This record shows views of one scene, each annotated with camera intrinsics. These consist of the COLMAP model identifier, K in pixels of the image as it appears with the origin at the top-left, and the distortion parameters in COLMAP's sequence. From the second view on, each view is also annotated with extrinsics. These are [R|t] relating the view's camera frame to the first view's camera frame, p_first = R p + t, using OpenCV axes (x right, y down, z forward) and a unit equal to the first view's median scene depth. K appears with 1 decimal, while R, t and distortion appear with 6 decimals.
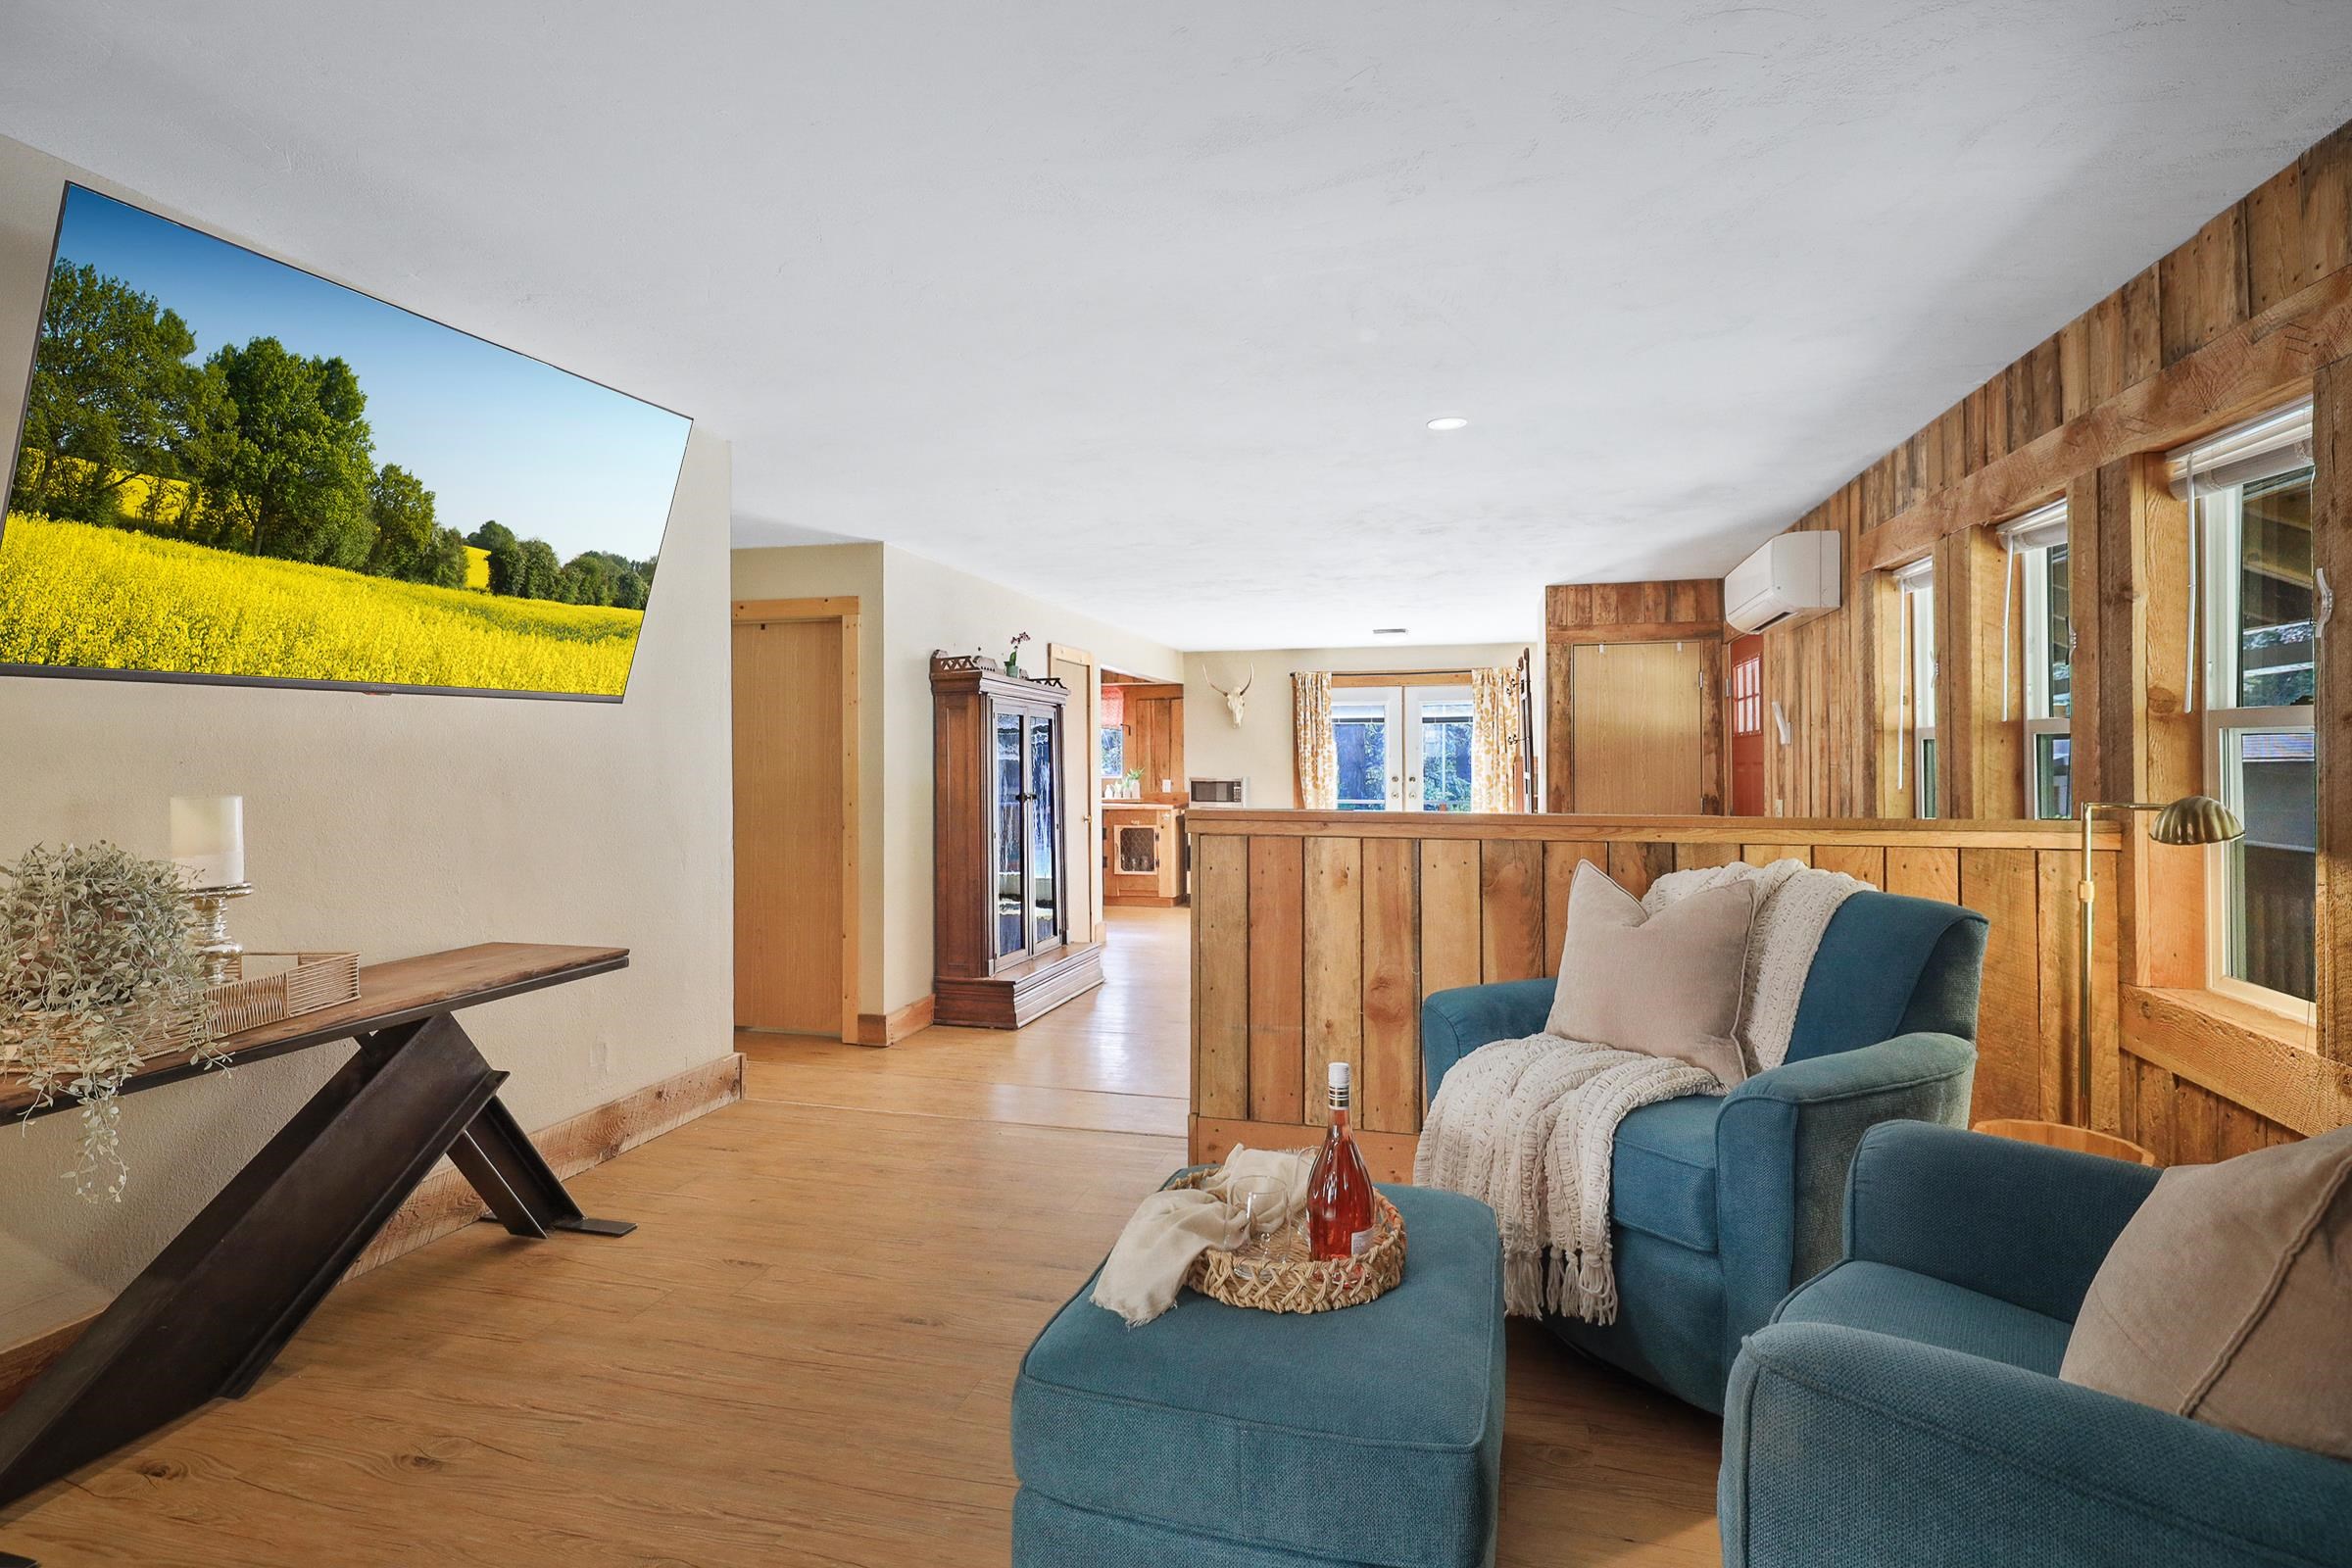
lens RADIAL K [[1141.9, 0, 1163.1], [0, 1141.9, 746.8], [0, 0, 1]] dist [-0.000497, -0.000162]
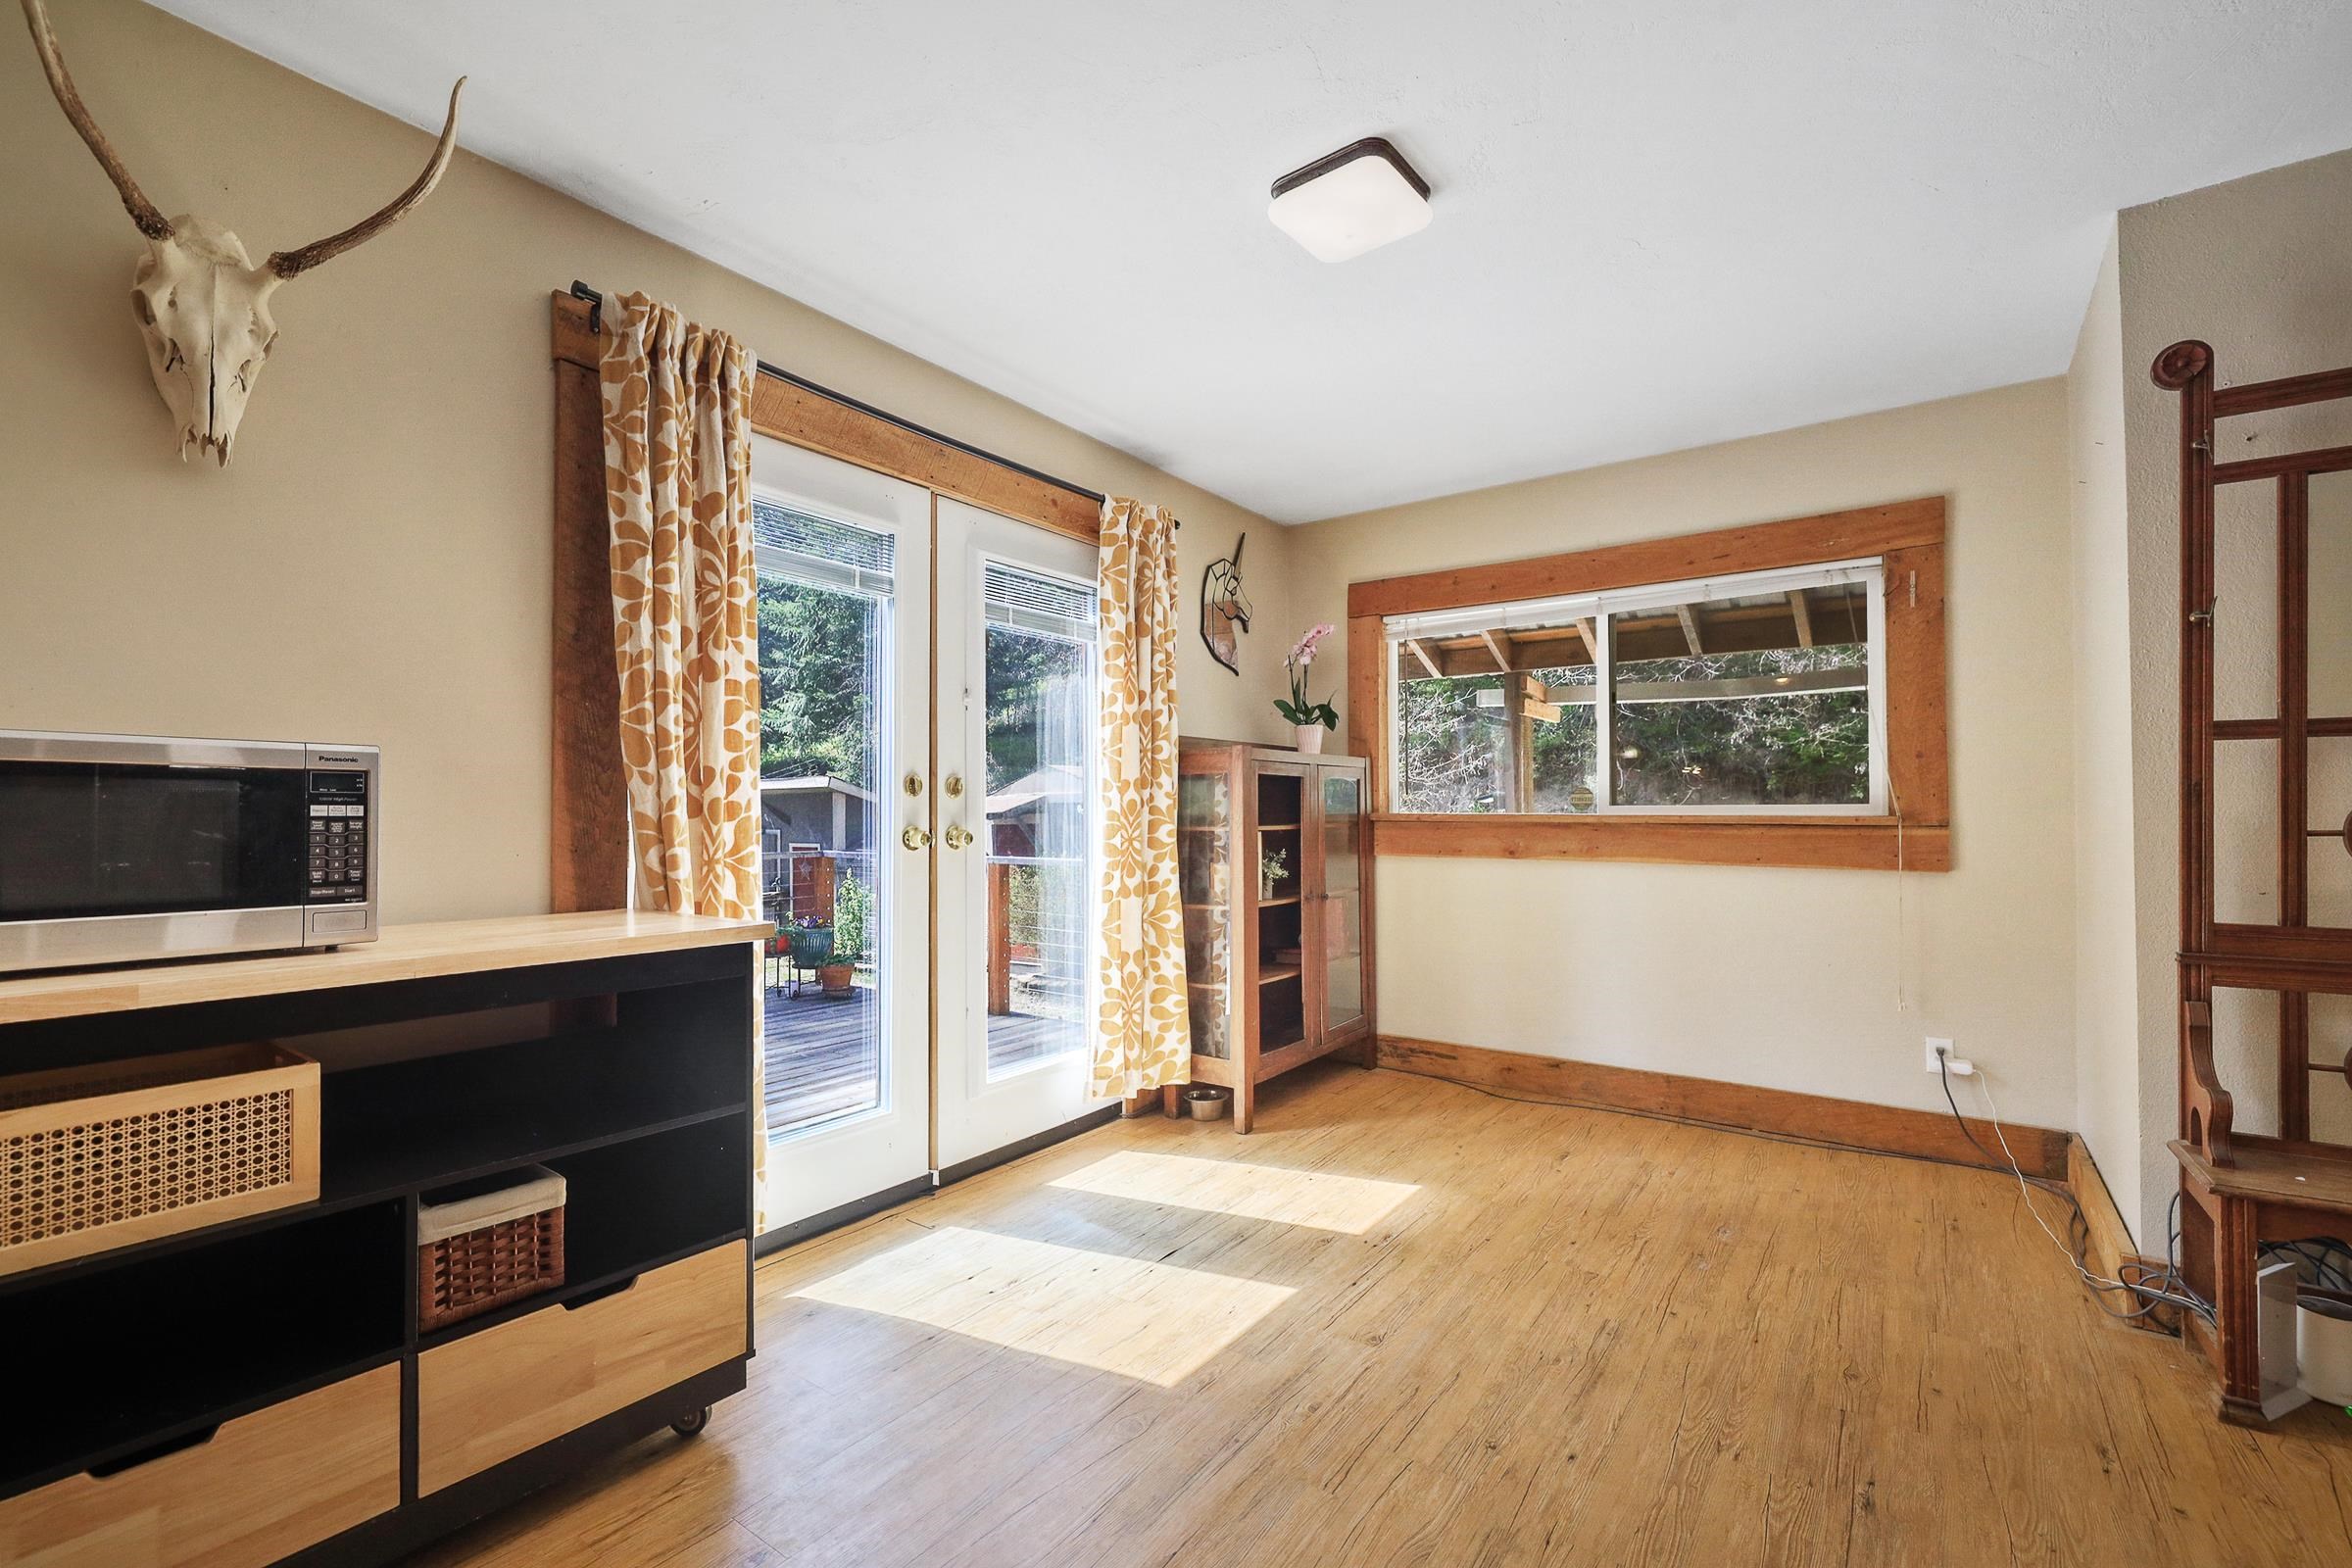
lens RADIAL K [[995.2, 0, 1172.3], [0, 995.2, 805.4], [0, 0, 1]] dist [-0.000084, -0.000037]
pose [[0.362835, 0.010008, 0.931800, -0.033504], [-0.008481, 0.999936, -0.007437, 0.054302], [-0.931815, -0.005204, 0.362897, 1.301766]]
